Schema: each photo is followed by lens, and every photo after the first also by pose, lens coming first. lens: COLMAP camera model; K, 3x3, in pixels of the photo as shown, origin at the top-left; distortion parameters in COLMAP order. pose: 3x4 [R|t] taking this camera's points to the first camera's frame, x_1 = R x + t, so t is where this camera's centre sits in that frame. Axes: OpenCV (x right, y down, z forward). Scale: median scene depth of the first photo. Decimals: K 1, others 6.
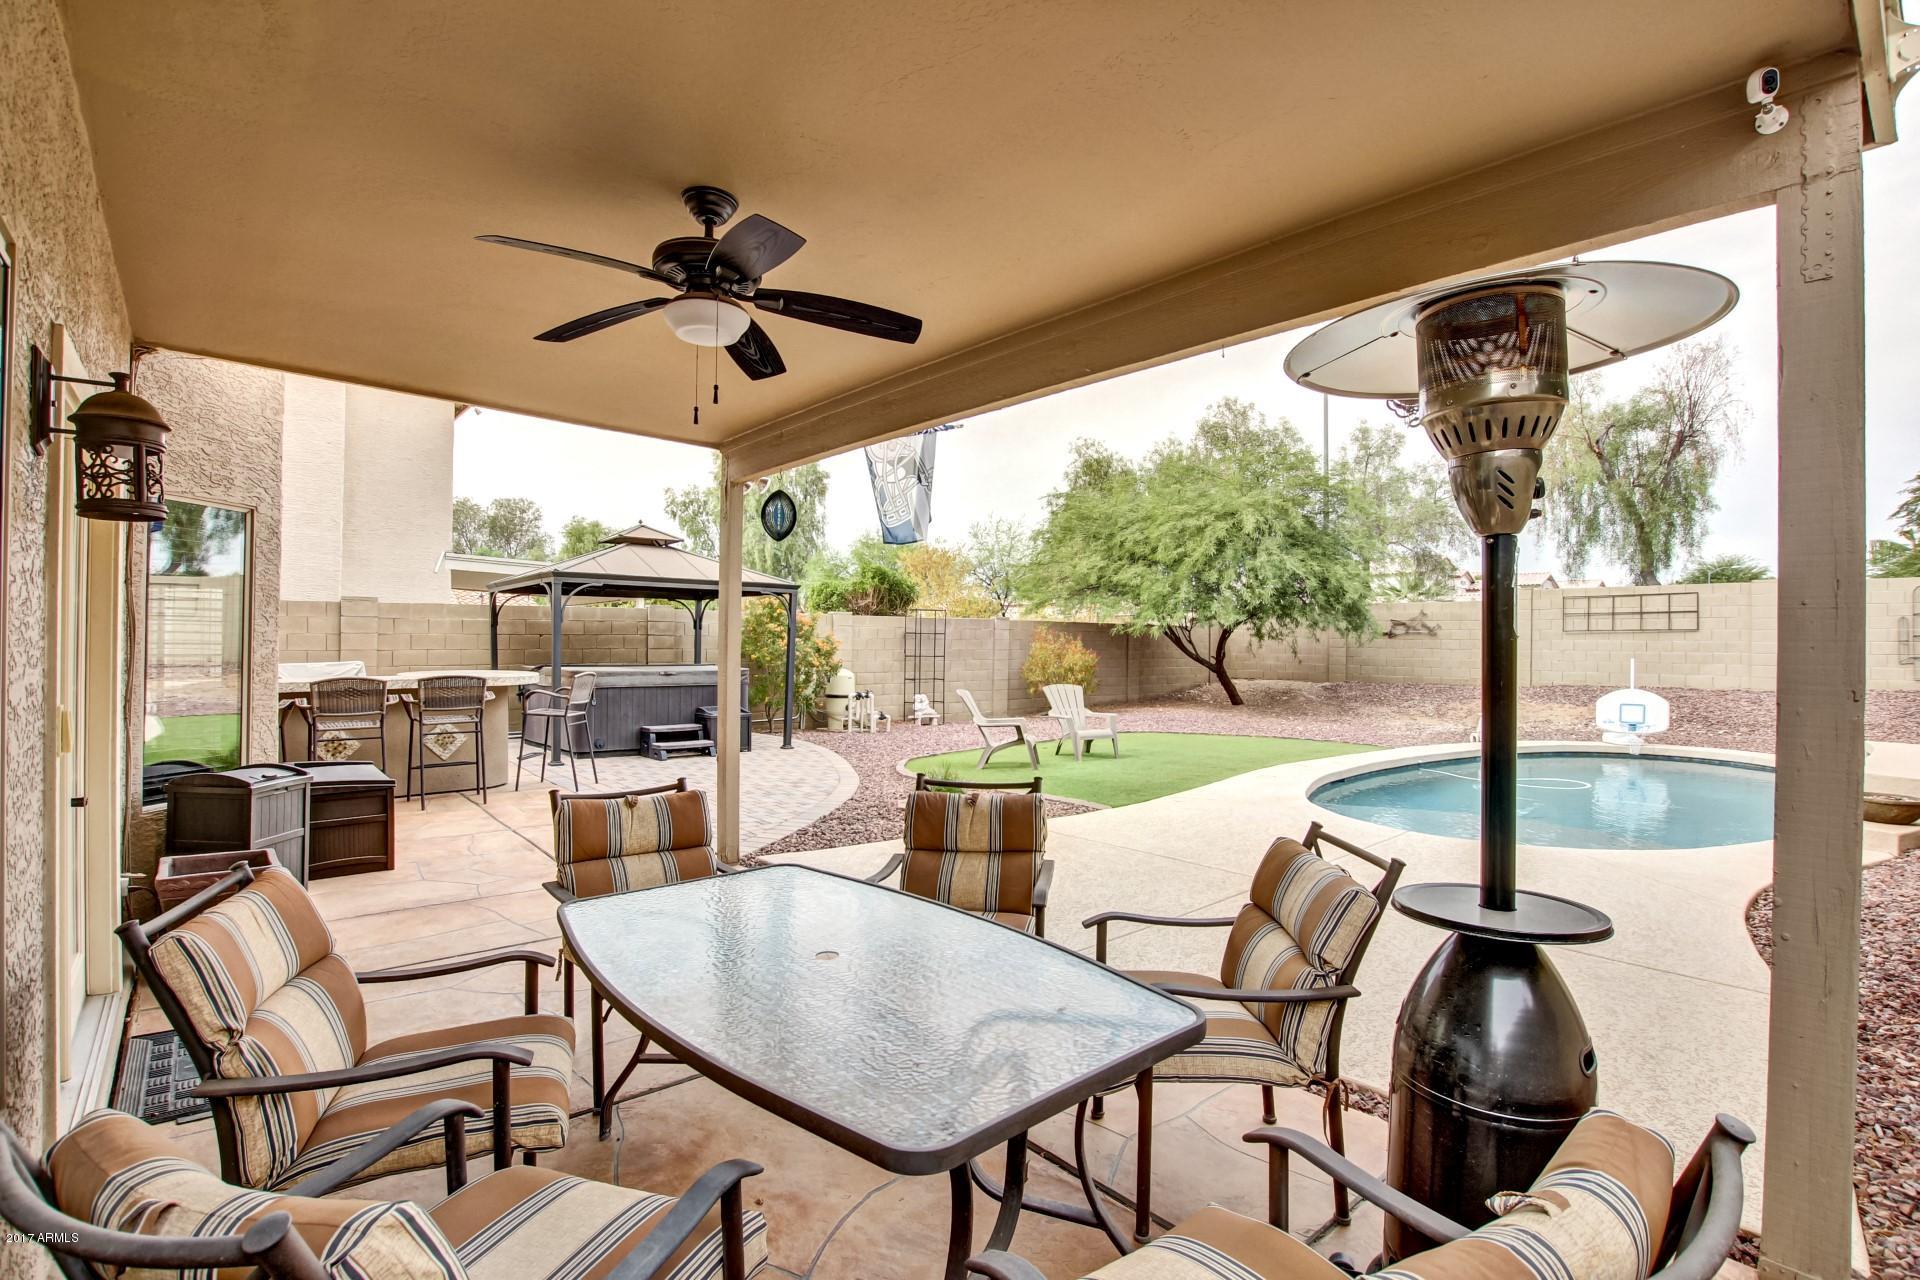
lens RADIAL K [[870.7, 0, 969.8], [0, 870.7, 634.6], [0, 0, 1]] dist [-0.029023, 0.003015]
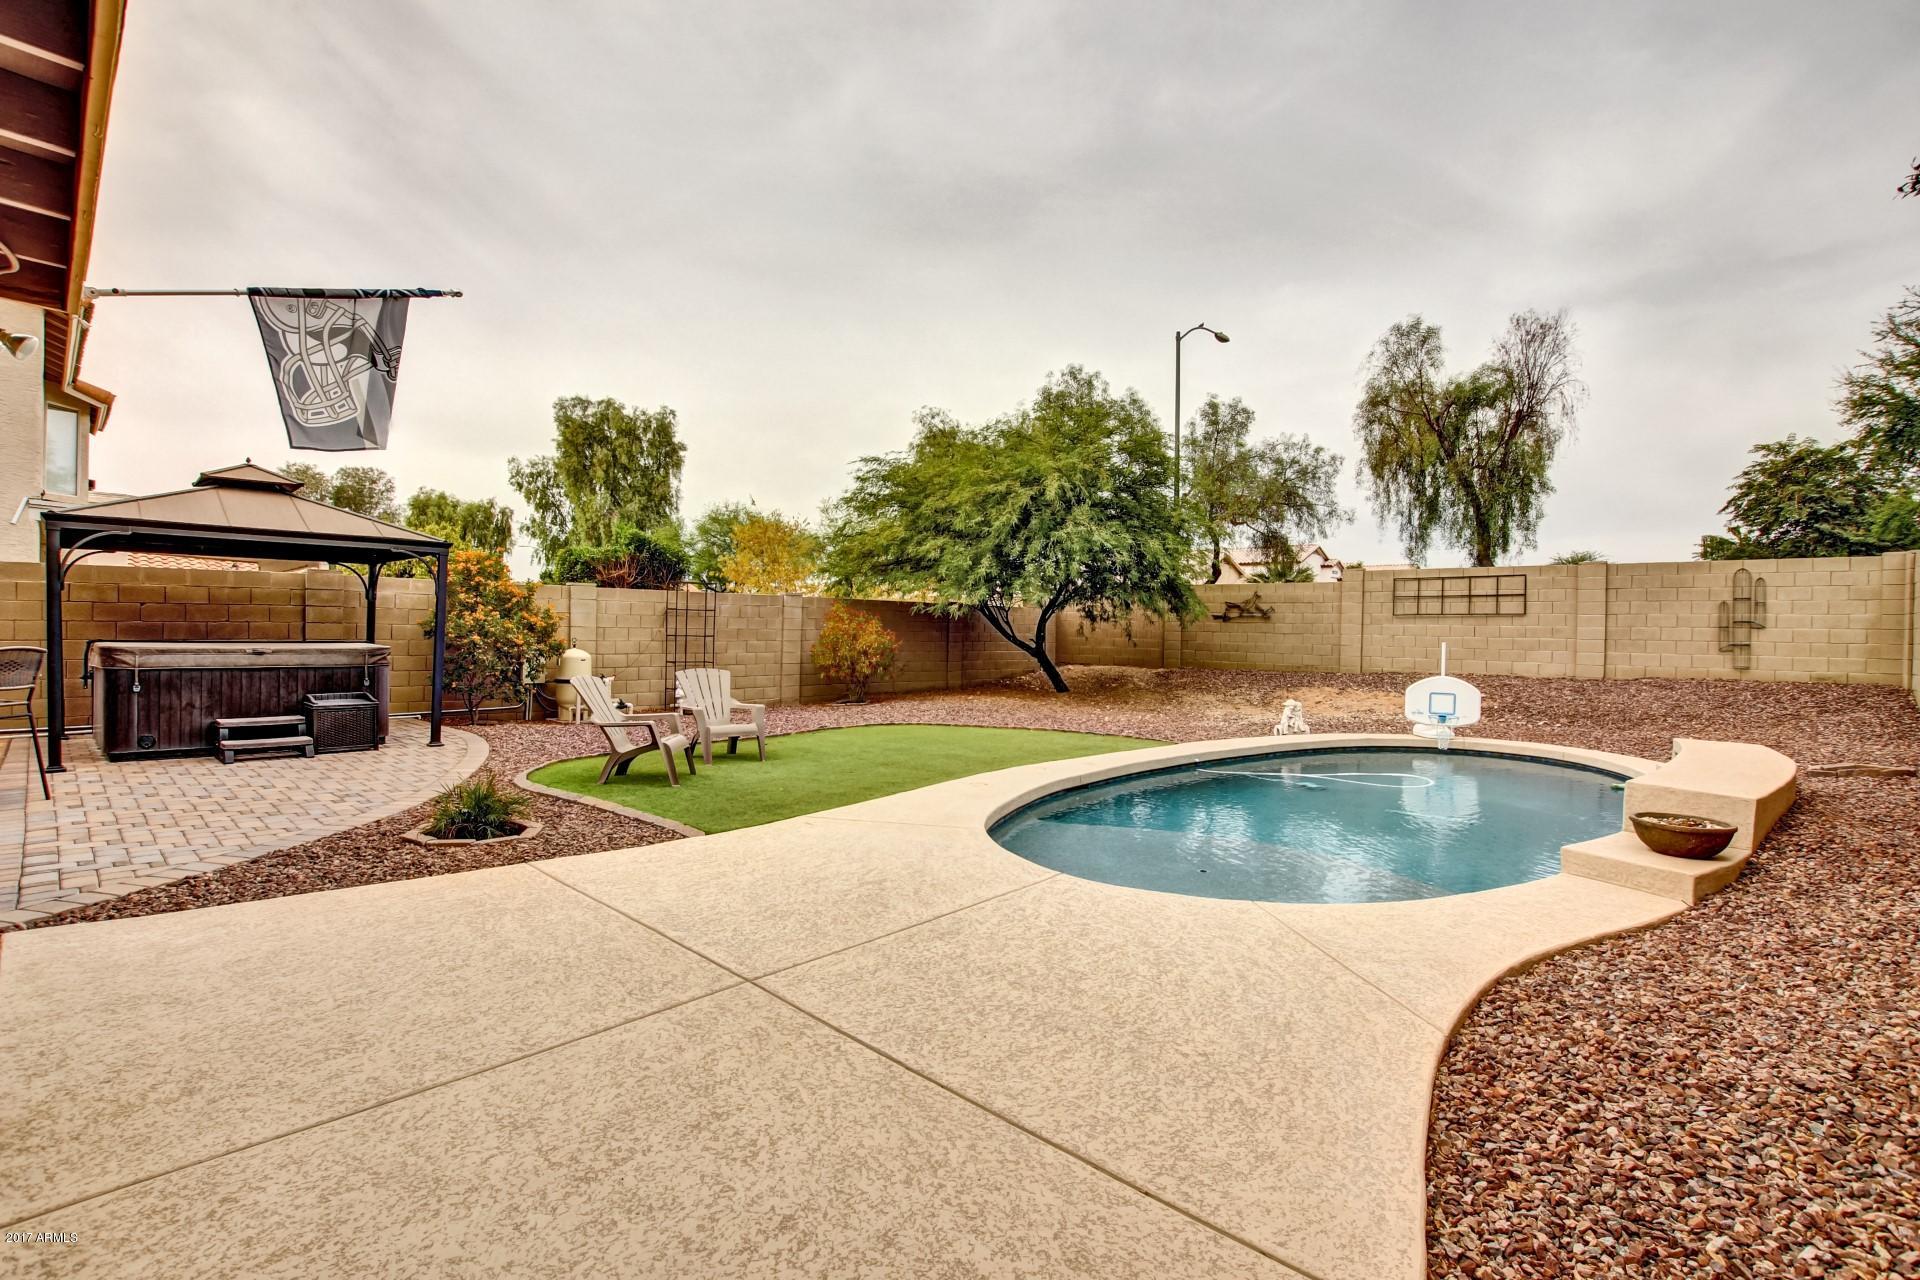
lens RADIAL K [[870.7, 0, 958.1], [0, 870.7, 635.7], [0, 0, 1]] dist [-0.029023, 0.003015]
pose [[0.995050, 0.007273, 0.099108, 0.116330], [-0.008980, 0.999819, 0.016782, 0.006942], [-0.098968, -0.017589, 0.994935, 0.098889]]
